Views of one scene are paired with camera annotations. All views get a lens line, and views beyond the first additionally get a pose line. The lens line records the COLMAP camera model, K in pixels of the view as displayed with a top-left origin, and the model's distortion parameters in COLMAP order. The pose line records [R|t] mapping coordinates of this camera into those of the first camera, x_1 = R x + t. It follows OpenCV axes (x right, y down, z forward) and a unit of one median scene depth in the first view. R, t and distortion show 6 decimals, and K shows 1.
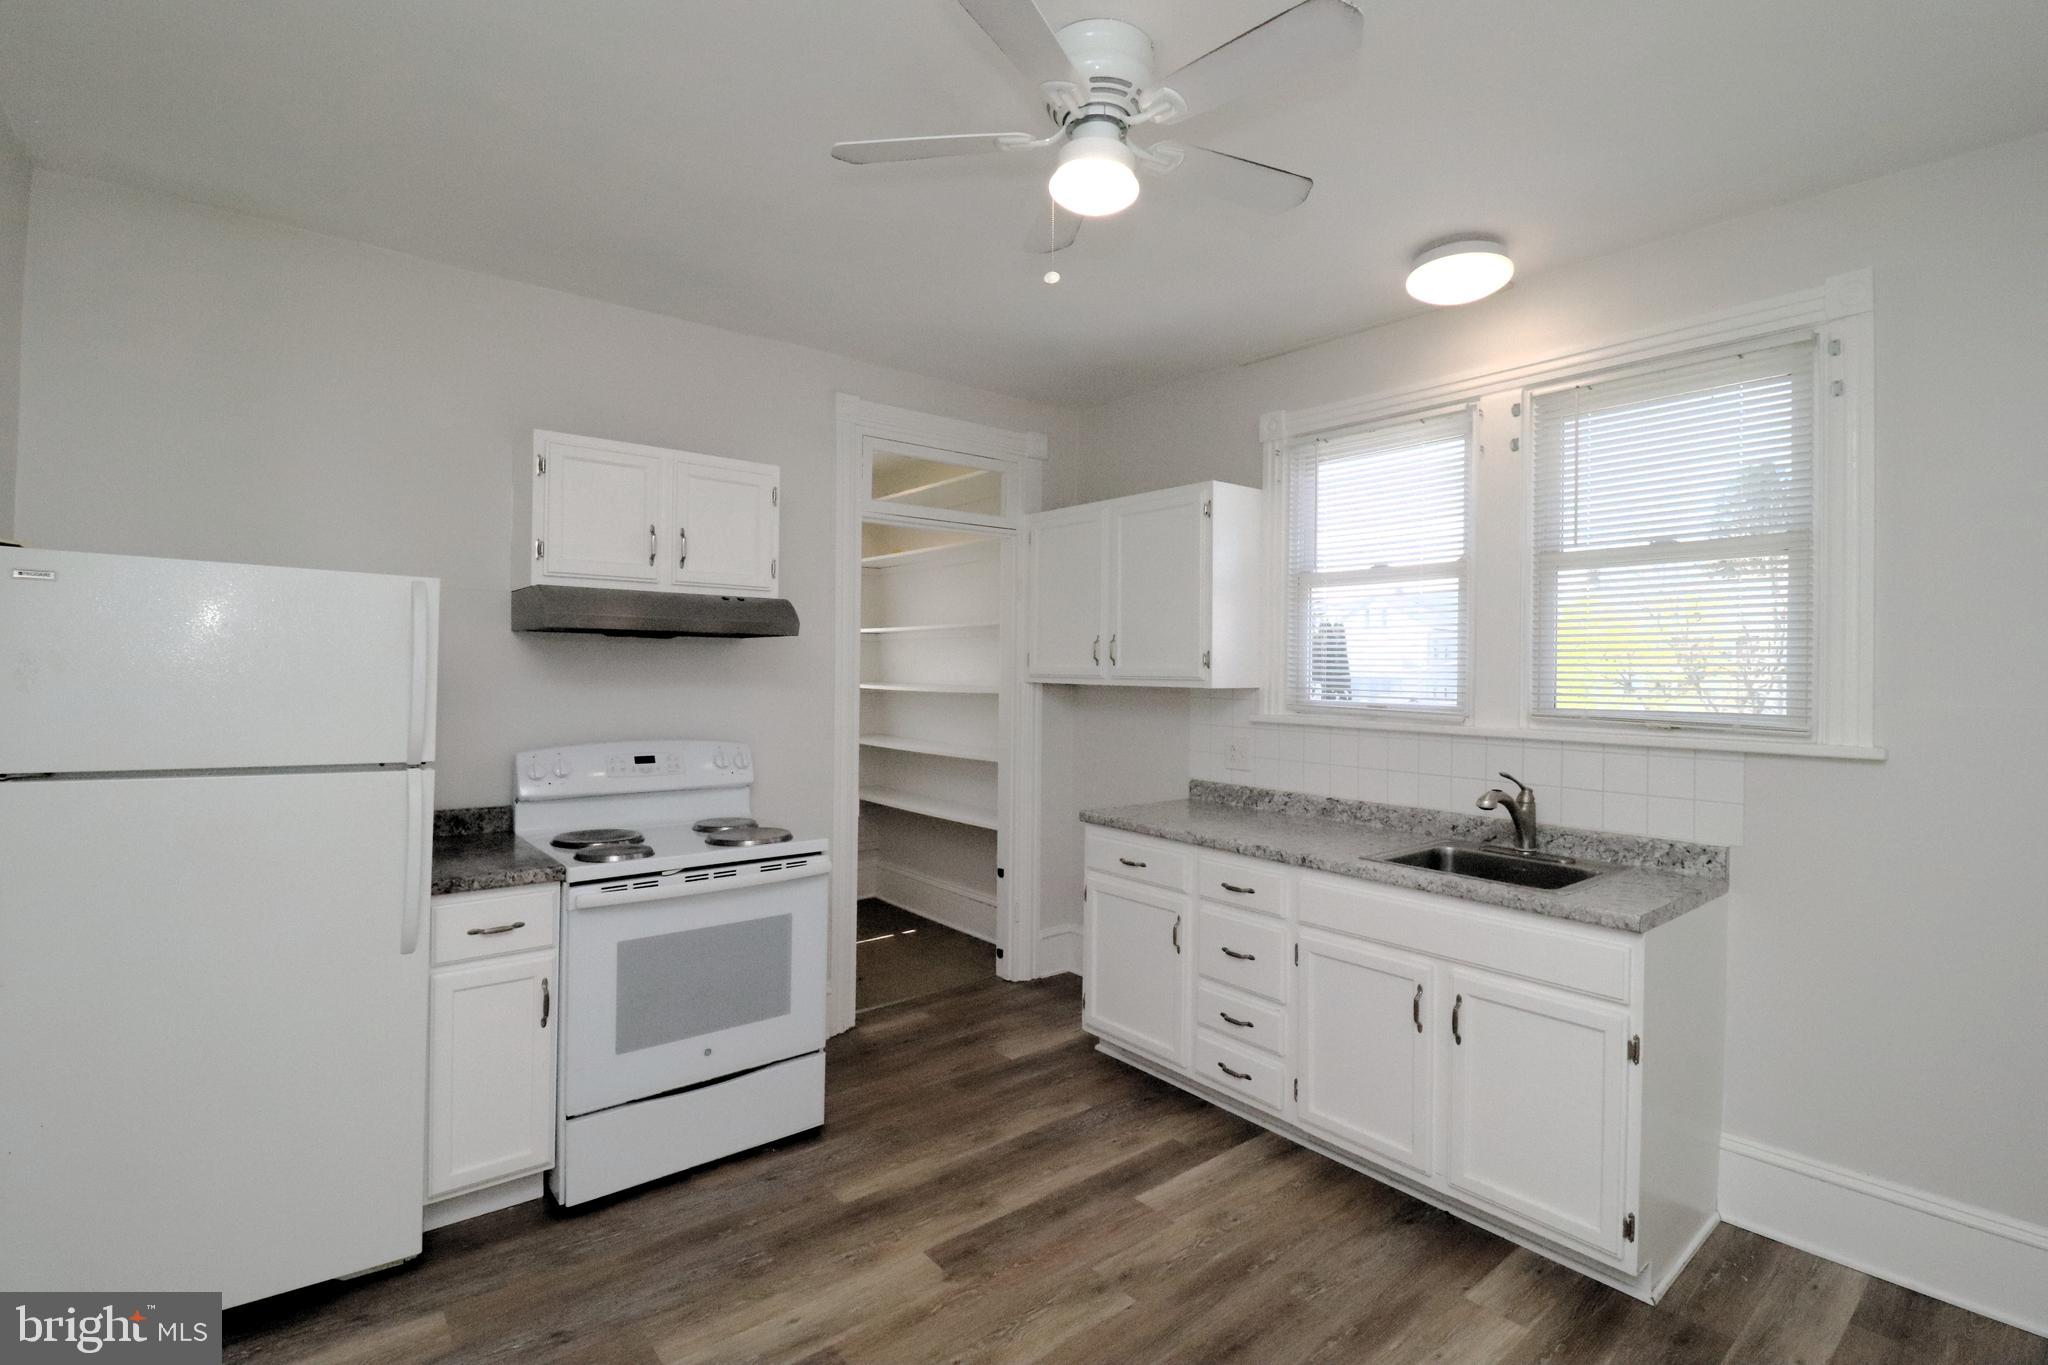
lens RADIAL K [[941.6, 0, 1024.0], [0, 941.6, 682.5], [0, 0, 1]] dist [-0.001003, -0.000365]
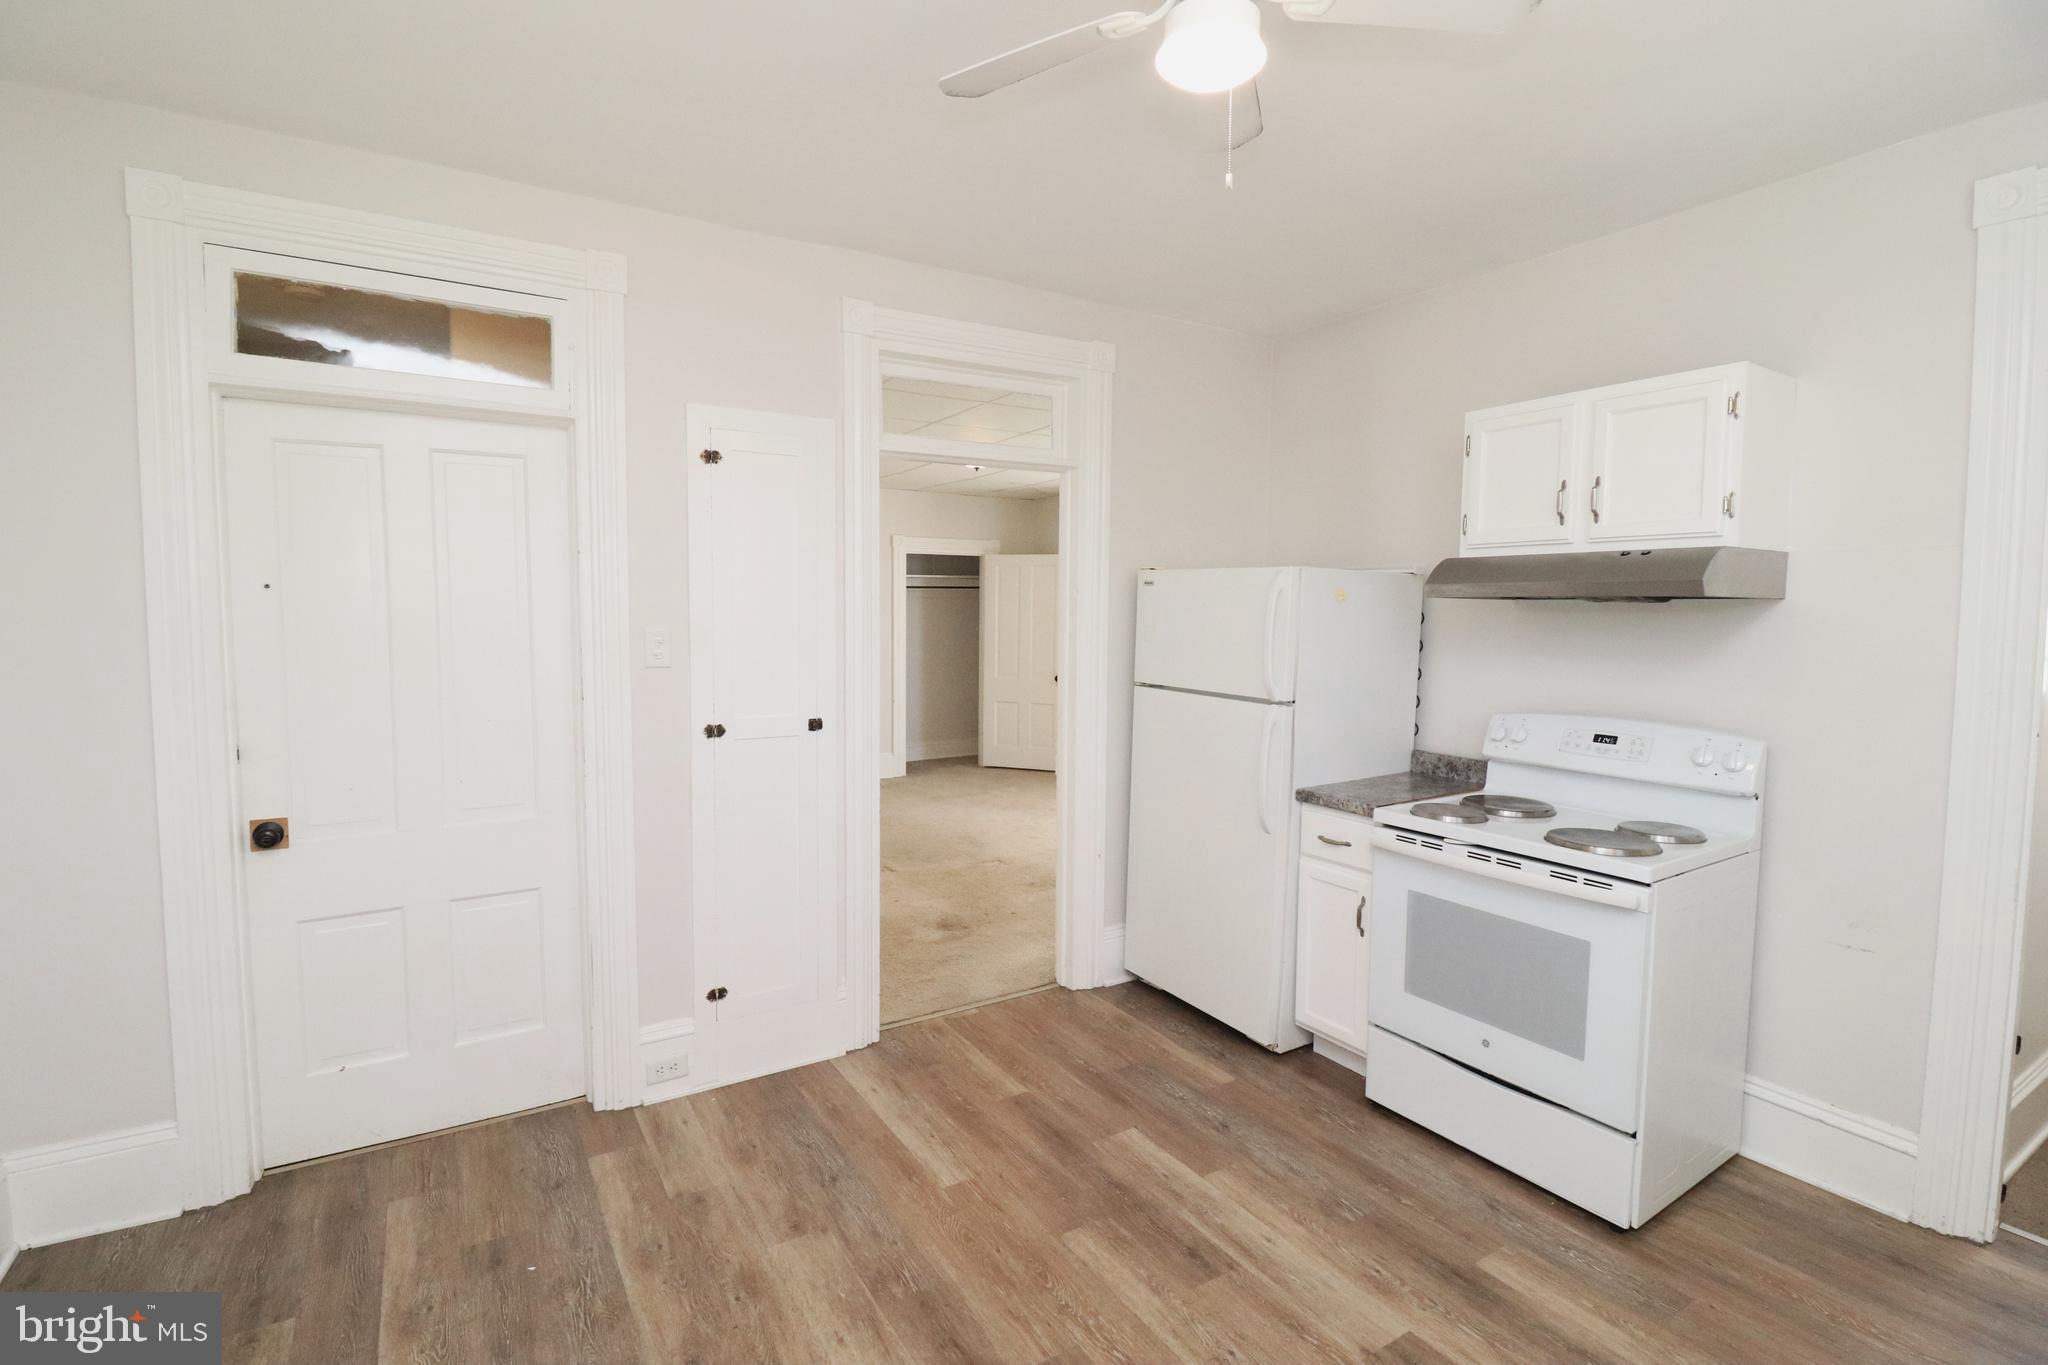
lens RADIAL K [[954.7, 0, 1024.0], [0, 954.7, 682.5], [0, 0, 1]] dist [-0.022754, -0.000074]
pose [[-0.127681, 0.060674, -0.989958, 0.652703], [-0.021696, 0.997717, 0.063948, -0.020329], [0.991578, 0.029643, -0.126073, 0.659068]]
